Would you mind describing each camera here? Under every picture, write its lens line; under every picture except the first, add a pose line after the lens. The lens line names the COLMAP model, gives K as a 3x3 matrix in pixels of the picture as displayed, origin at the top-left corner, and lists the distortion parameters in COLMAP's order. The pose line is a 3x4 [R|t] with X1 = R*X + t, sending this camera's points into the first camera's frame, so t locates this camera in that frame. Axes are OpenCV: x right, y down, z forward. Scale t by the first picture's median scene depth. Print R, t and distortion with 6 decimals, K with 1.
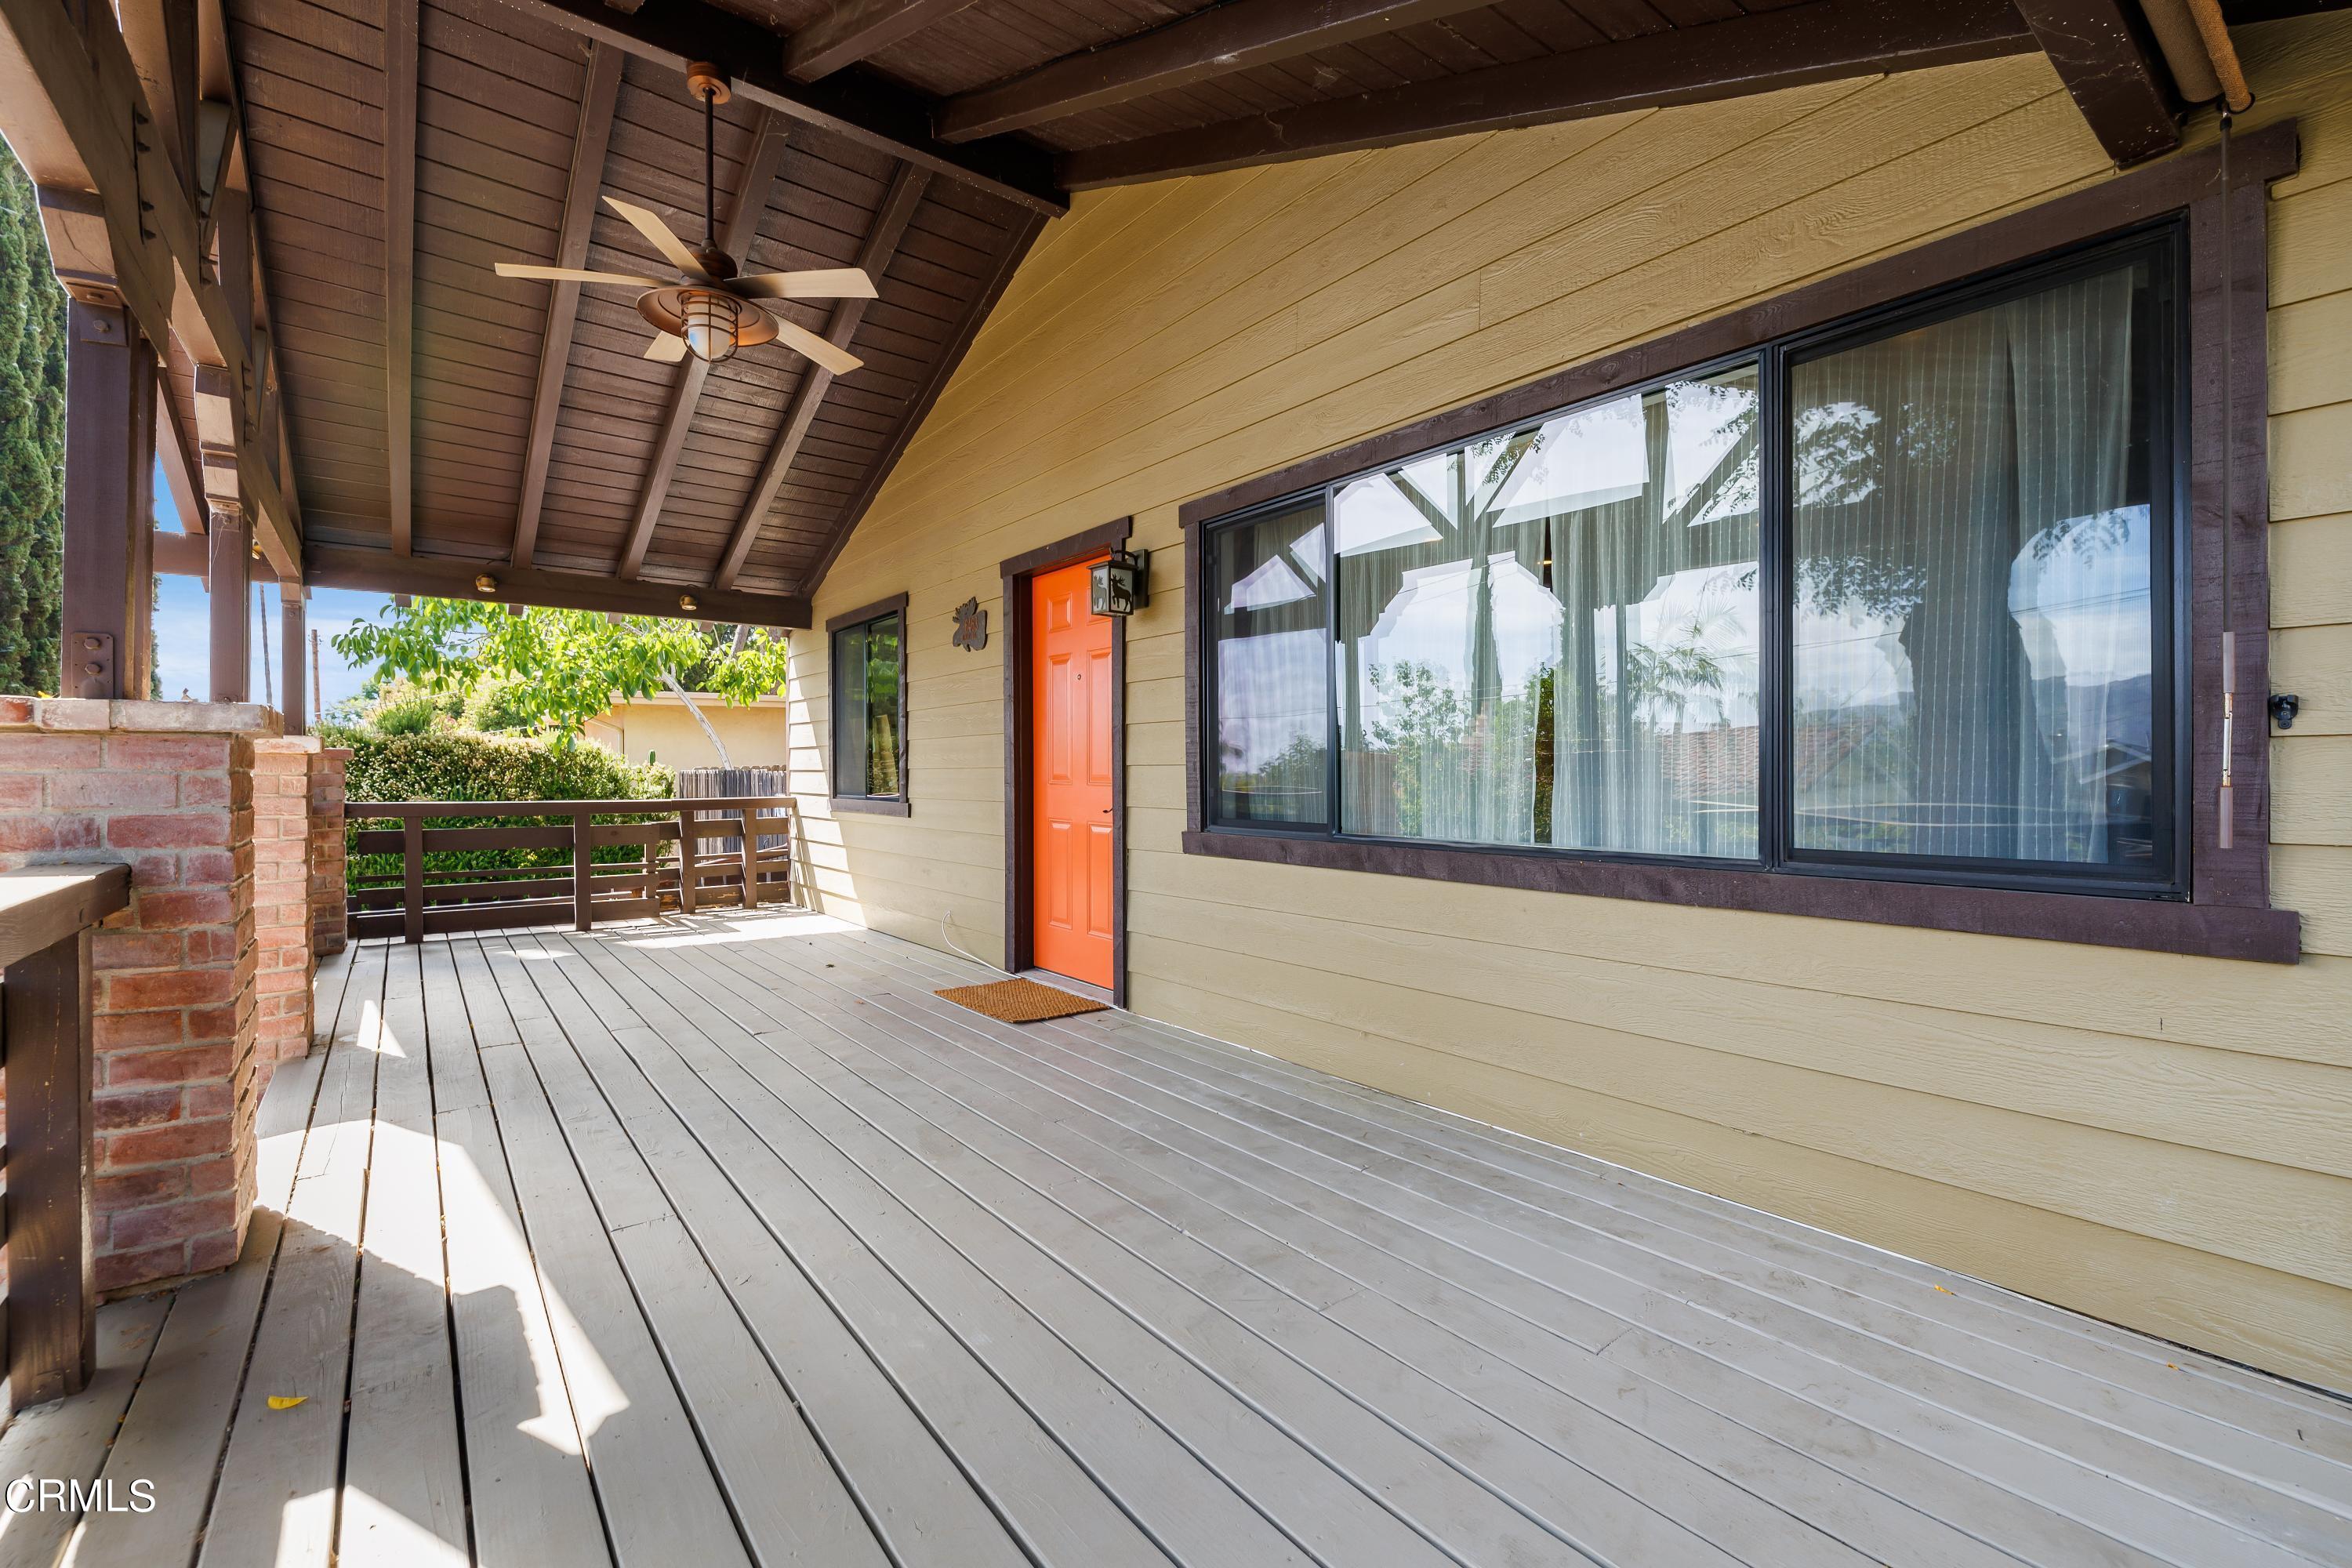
lens RADIAL K [[1001.4, 0, 1195.8], [0, 1001.4, 776.4], [0, 0, 1]] dist [0.000781, 0.000345]
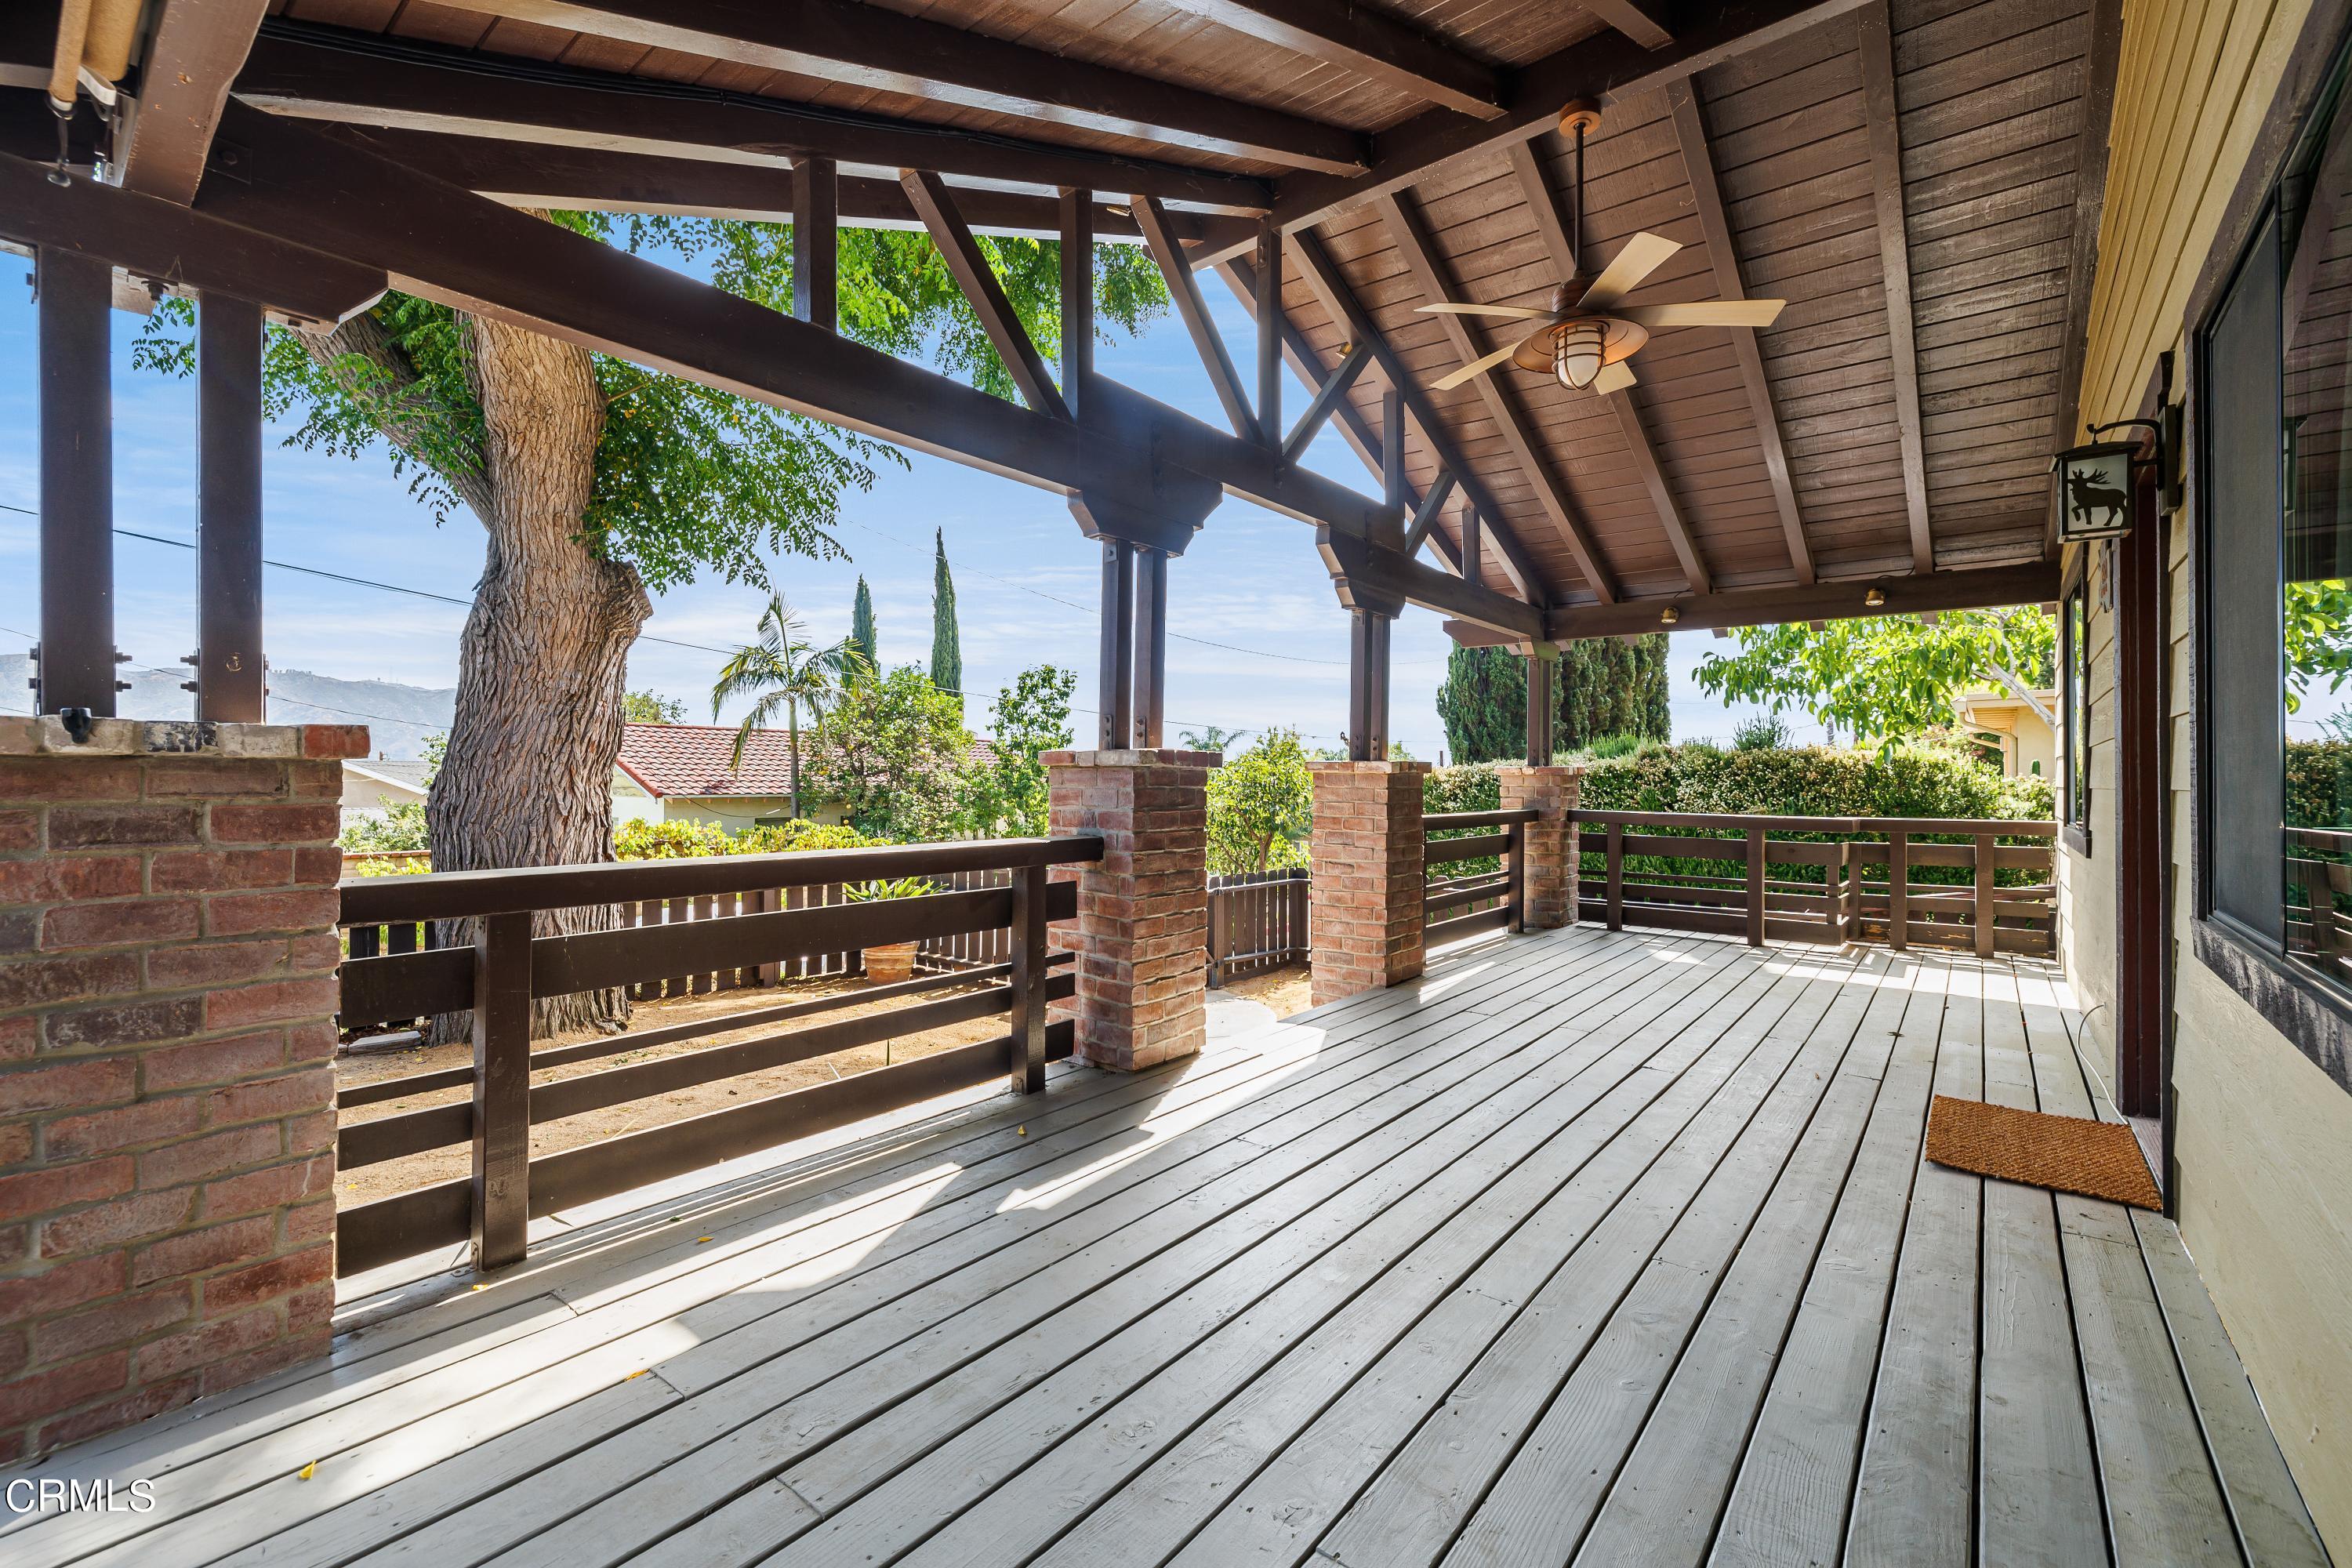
lens RADIAL K [[1001.4, 0, 1175.0], [0, 1001.4, 777.9], [0, 0, 1]] dist [0.000781, 0.000345]
pose [[0.221833, 0.004411, -0.975075, 0.199072], [-0.011754, 0.999929, 0.001850, -0.007280], [0.975014, 0.011051, 0.221869, 0.177346]]
